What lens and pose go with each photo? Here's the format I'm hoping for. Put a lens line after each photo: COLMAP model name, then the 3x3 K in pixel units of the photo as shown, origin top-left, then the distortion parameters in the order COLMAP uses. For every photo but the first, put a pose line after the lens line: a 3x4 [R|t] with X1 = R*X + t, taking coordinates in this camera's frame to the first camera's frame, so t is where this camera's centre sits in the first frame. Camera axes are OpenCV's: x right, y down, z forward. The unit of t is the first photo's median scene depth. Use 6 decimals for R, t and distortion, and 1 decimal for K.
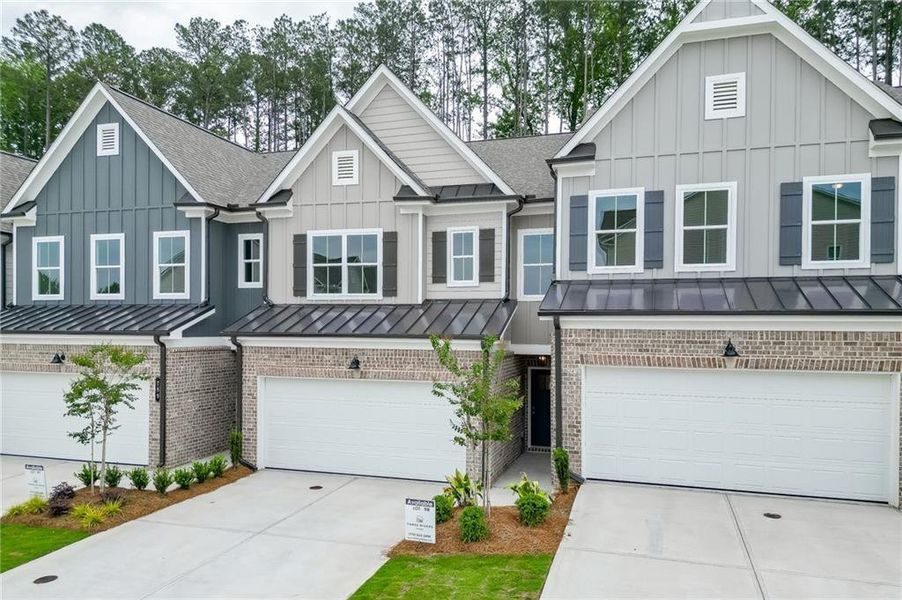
lens RADIAL K [[592.9, 0, 461.4], [0, 592.9, 346.3], [0, 0, 1]] dist [0.047092, -0.038905]
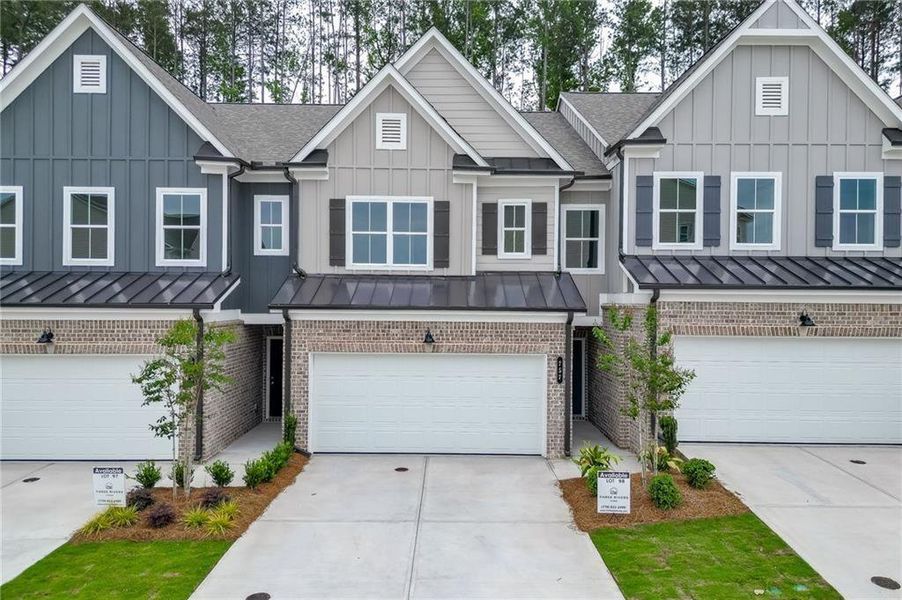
lens RADIAL K [[592.9, 0, 450.6], [0, 592.9, 316.3], [0, 0, 1]] dist [0.047092, -0.038905]
pose [[0.960830, -0.006191, 0.277068, -0.389020], [0.006613, 0.999978, -0.000588, -0.003745], [-0.277058, 0.002398, 0.960850, 0.067523]]
